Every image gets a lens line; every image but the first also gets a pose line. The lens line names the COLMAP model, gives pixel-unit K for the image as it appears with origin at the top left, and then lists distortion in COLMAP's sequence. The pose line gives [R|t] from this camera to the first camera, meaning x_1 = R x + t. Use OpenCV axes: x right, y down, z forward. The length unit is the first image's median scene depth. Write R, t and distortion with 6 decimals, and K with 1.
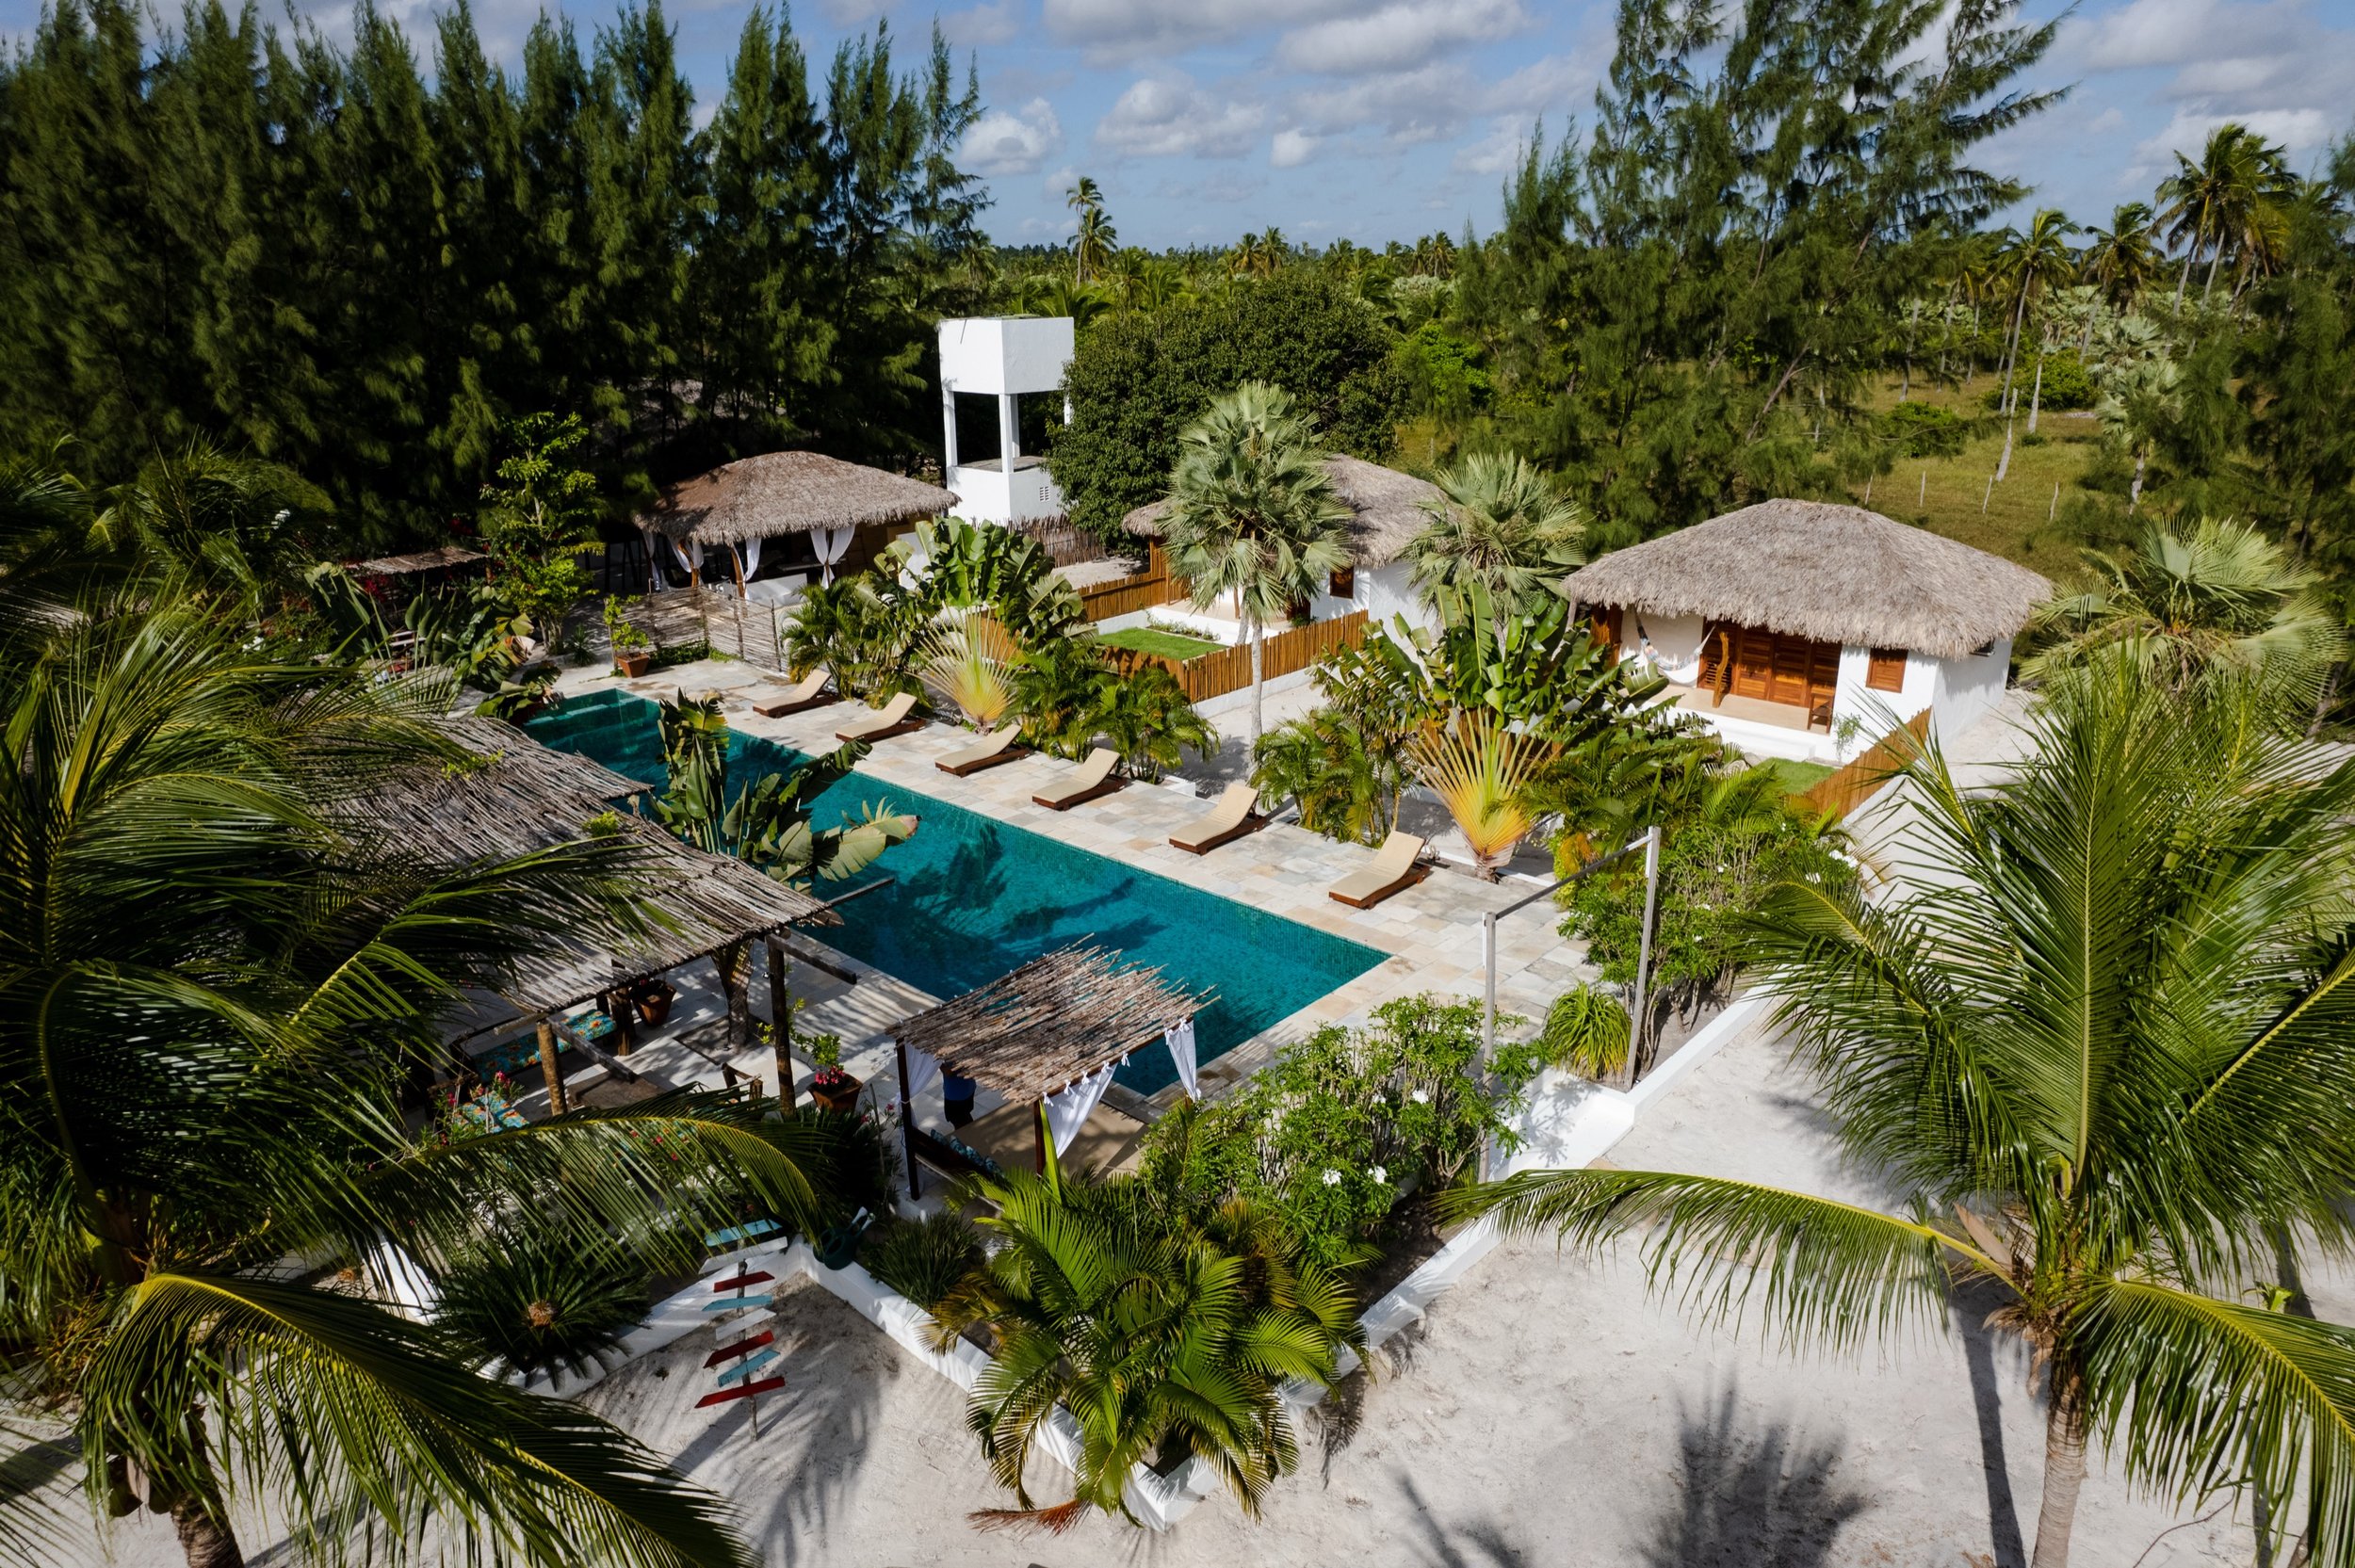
lens RADIAL K [[1455.8, 0, 1177.5], [0, 1455.8, 784.0], [0, 0, 1]] dist [-0.109817, 0.077499]
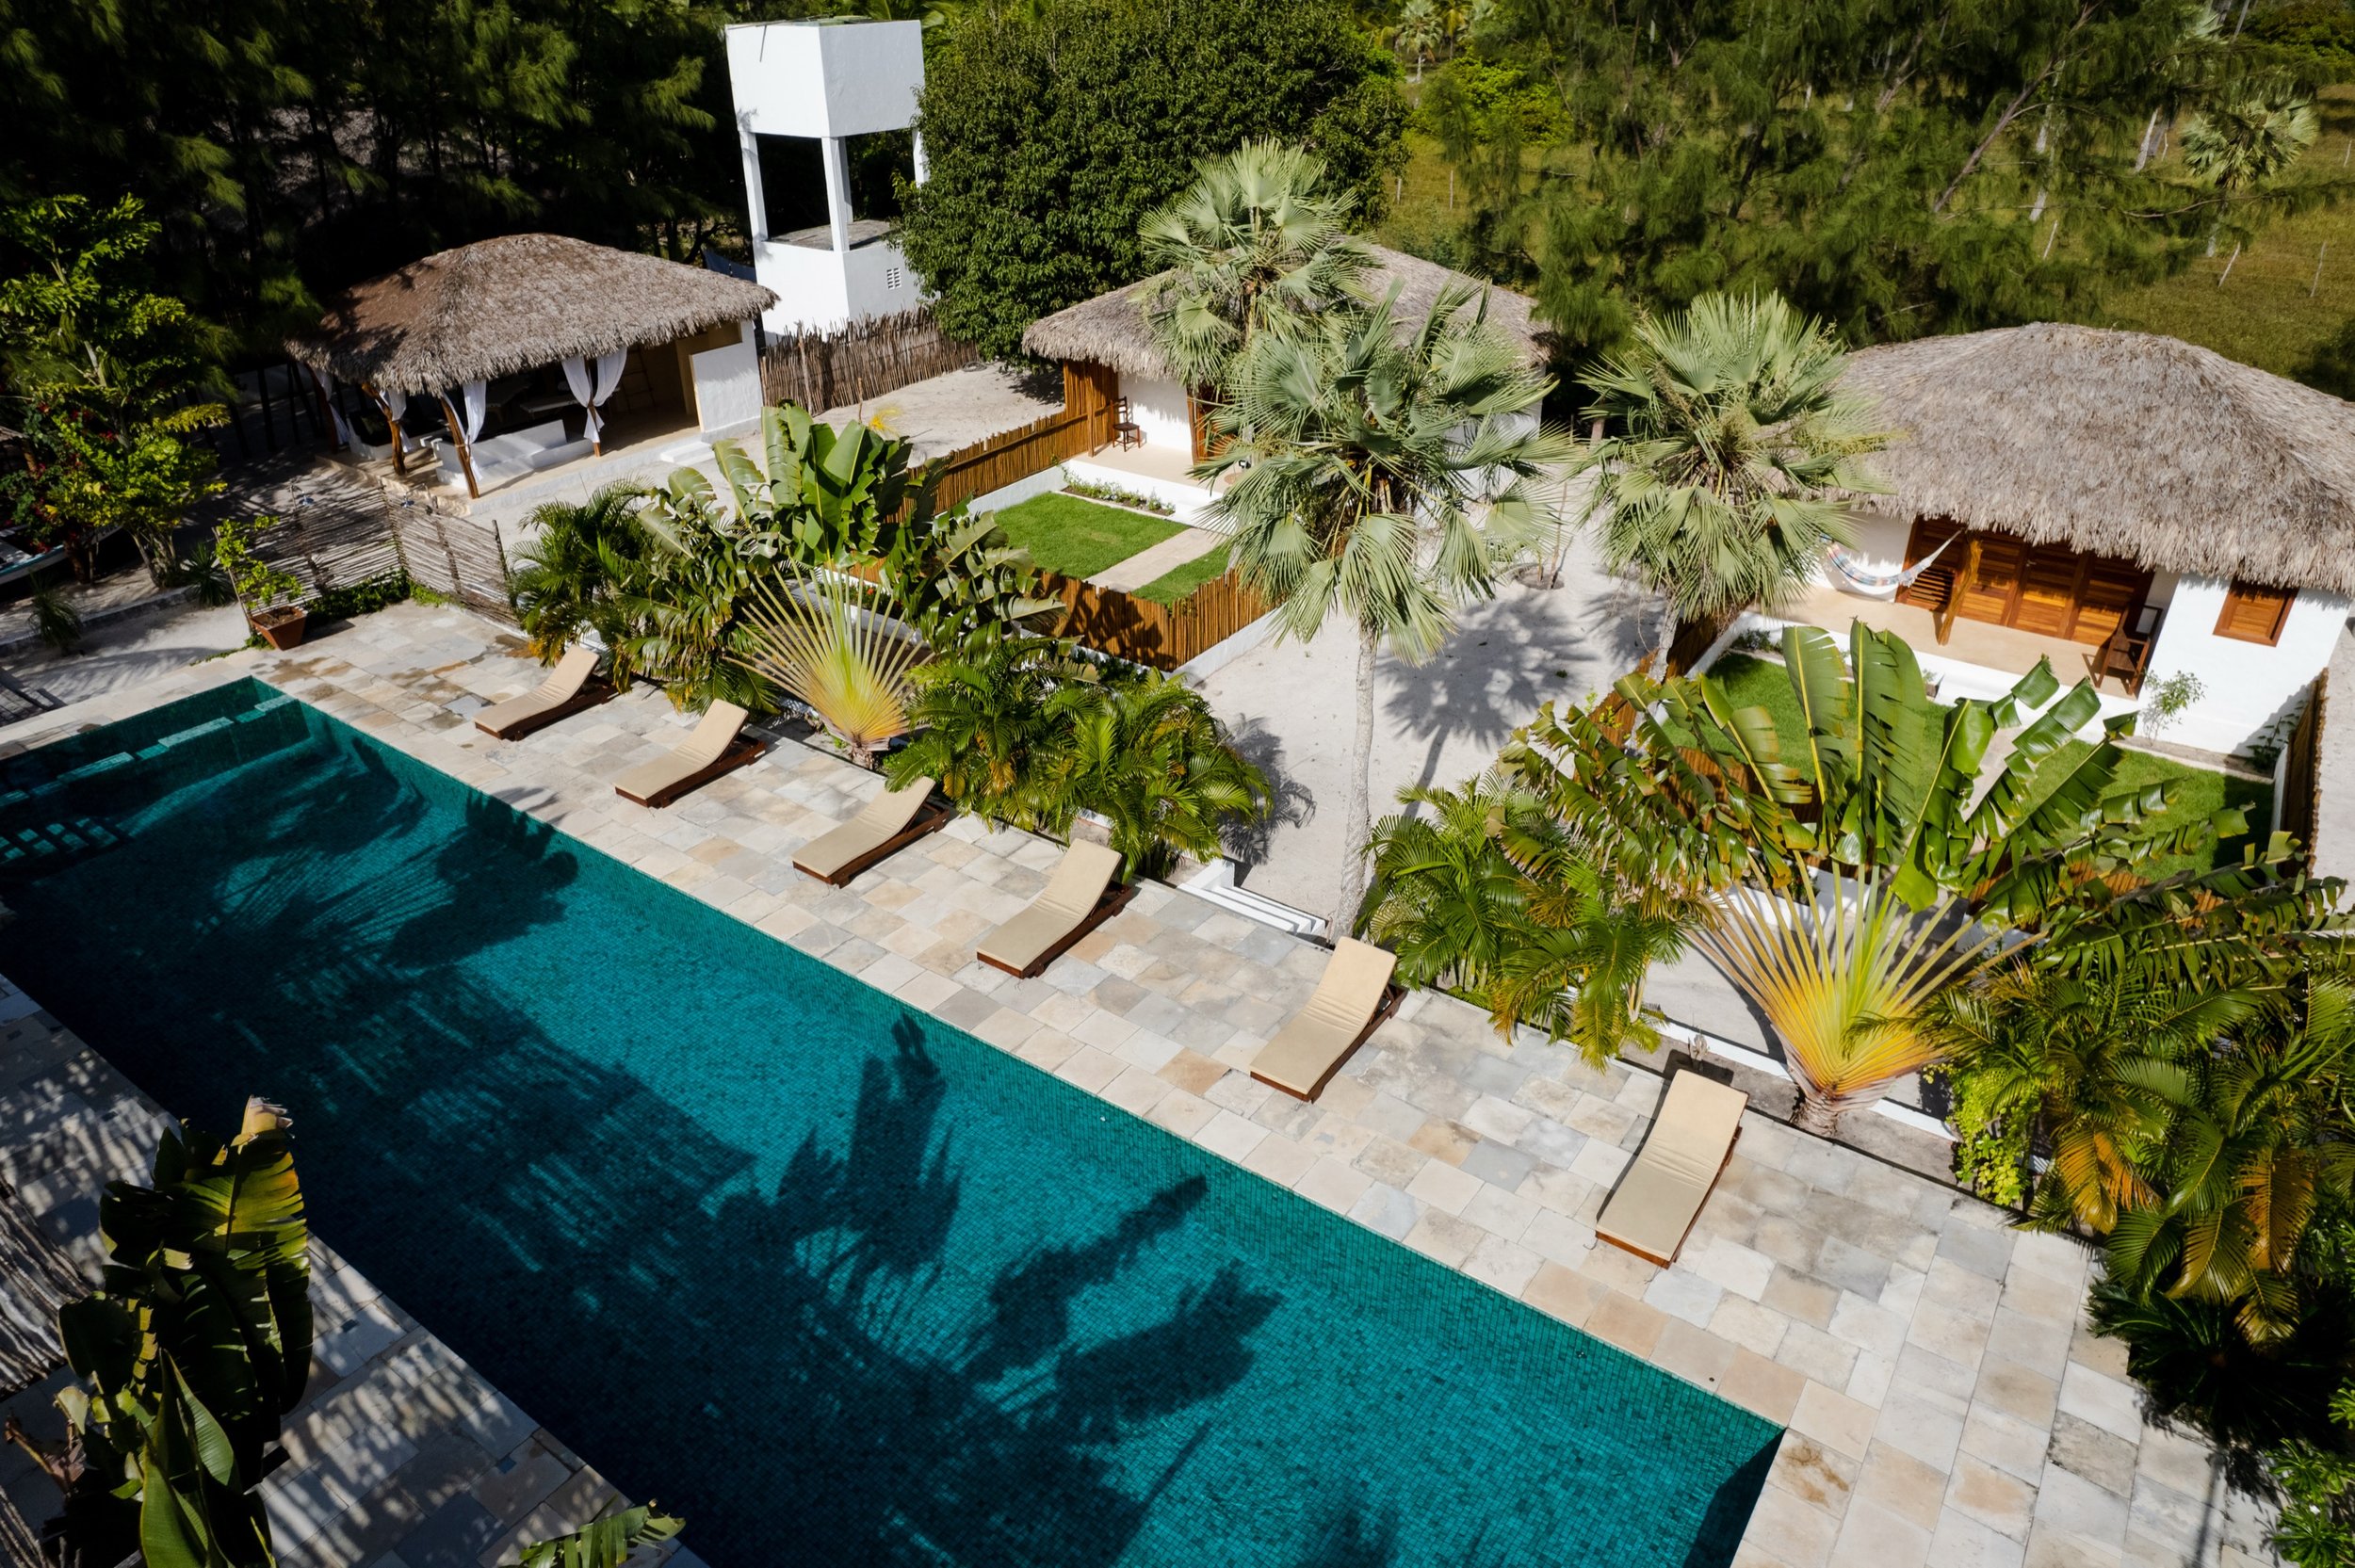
lens RADIAL K [[1455.8, 0, 1177.5], [0, 1455.8, 784.0], [0, 0, 1]] dist [-0.109817, 0.077499]
pose [[0.992804, -0.056408, 0.105632, -0.049028], [0.035610, 0.981271, 0.189311, -0.099291], [-0.114332, -0.184187, 0.976219, 0.283991]]
